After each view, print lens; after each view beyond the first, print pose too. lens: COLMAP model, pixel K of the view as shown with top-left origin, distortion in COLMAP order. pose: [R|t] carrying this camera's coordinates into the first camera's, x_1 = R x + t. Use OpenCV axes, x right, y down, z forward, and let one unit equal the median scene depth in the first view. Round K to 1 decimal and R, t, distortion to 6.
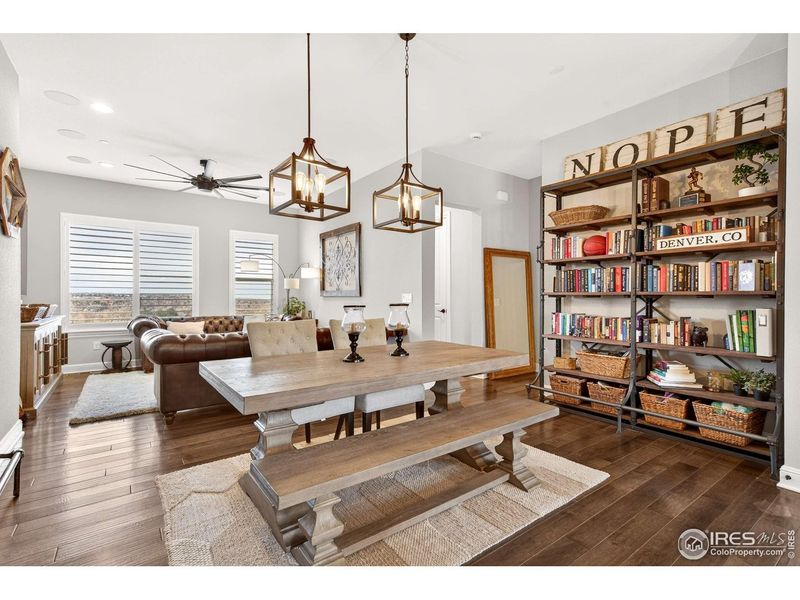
lens RADIAL K [[363.9, 0, 400.3], [0, 363.9, 298.7], [0, 0, 1]] dist [-0.001076, 0.001280]
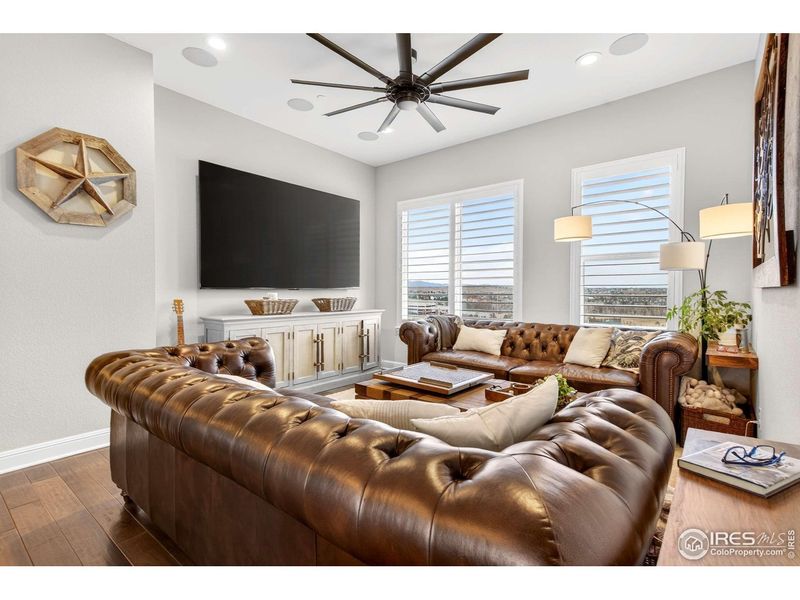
lens RADIAL K [[363.9, 0, 400.5], [0, 363.9, 294.9], [0, 0, 1]] dist [-0.001076, 0.001280]
pose [[0.225412, 0.013810, -0.974166, 0.017592], [0.000209, 0.999899, 0.014223, -0.005583], [0.974264, -0.003410, 0.225386, 0.676480]]
